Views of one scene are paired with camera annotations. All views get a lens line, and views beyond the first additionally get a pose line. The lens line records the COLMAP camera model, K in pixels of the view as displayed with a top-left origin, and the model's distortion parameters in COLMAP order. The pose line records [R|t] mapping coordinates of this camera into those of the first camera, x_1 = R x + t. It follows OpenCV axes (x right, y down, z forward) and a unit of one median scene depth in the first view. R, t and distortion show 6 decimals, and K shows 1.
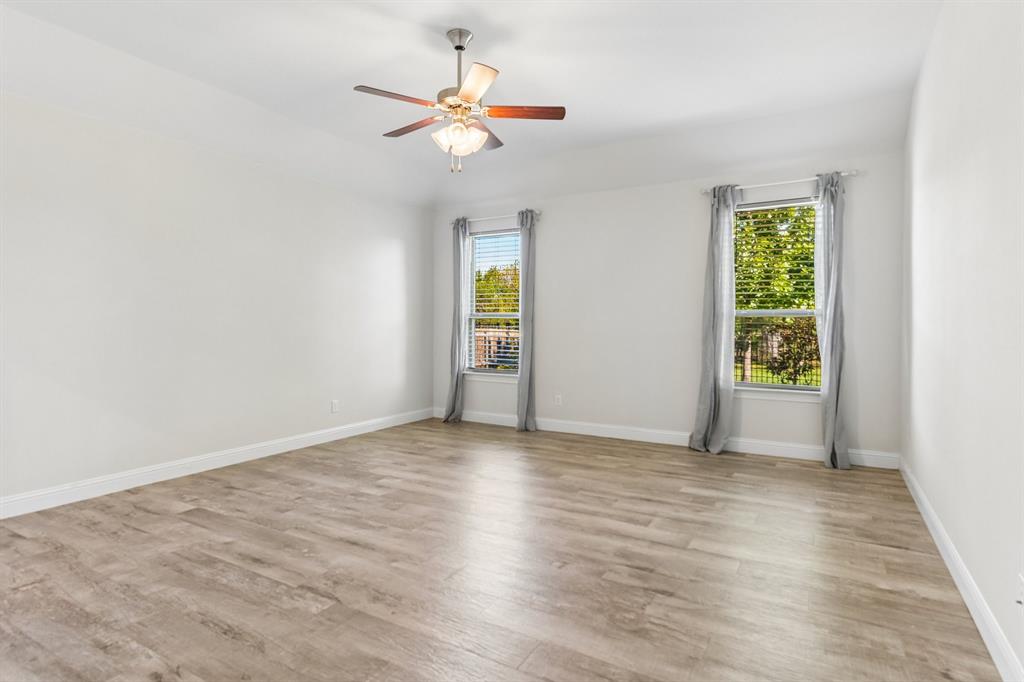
lens RADIAL K [[405.7, 0, 512.6], [0, 405.7, 332.4], [0, 0, 1]] dist [0.017378, 0.000000]
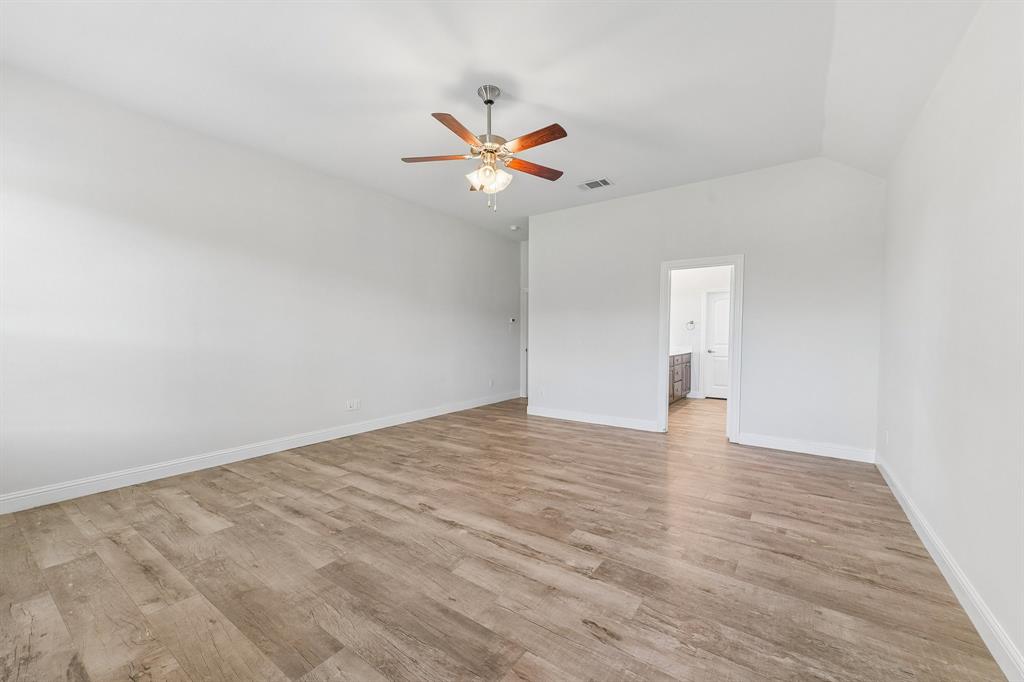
lens RADIAL K [[405.7, 0, 512.6], [0, 405.7, 332.4], [0, 0, 1]] dist [0.017378, 0.000000]
pose [[-0.992034, -0.000778, 0.125964, -0.378504], [0.000668, 0.999934, 0.011439, -0.039233], [-0.125965, 0.011432, -0.991969, 2.357241]]
